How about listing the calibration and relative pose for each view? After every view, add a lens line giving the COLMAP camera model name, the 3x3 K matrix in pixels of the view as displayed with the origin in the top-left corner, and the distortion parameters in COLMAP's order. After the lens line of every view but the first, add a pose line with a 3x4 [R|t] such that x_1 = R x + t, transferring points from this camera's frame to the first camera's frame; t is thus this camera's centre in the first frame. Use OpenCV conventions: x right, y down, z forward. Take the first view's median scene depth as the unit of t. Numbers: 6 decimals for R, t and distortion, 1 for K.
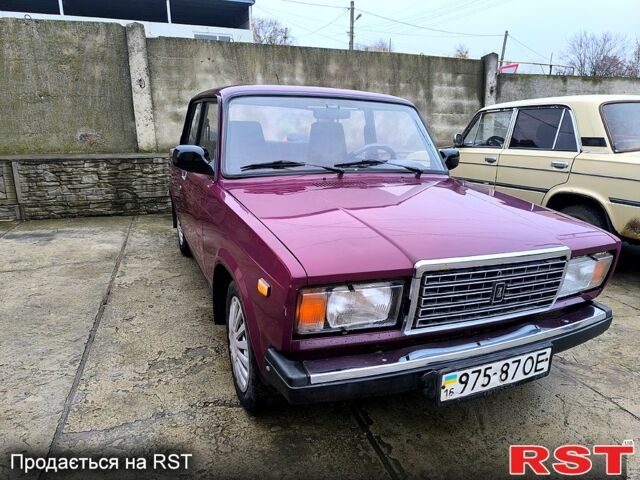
lens RADIAL K [[463.6, 0, 320.0], [0, 463.6, 240.0], [0, 0, 1]] dist [0.021395, -0.007616]
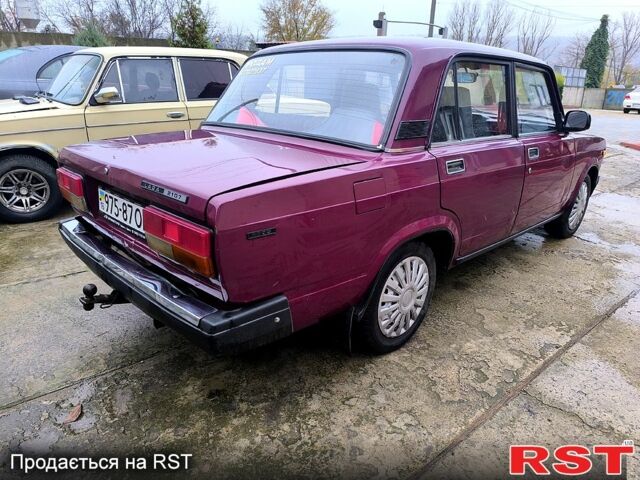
lens RADIAL K [[463.6, 0, 320.0], [0, 463.6, 240.0], [0, 0, 1]] dist [0.021395, -0.007616]
pose [[-0.418345, -0.315611, 0.851691, -0.706879], [0.171500, 0.893374, 0.415297, -0.328561], [-0.891950, 0.319802, -0.319611, 1.287722]]
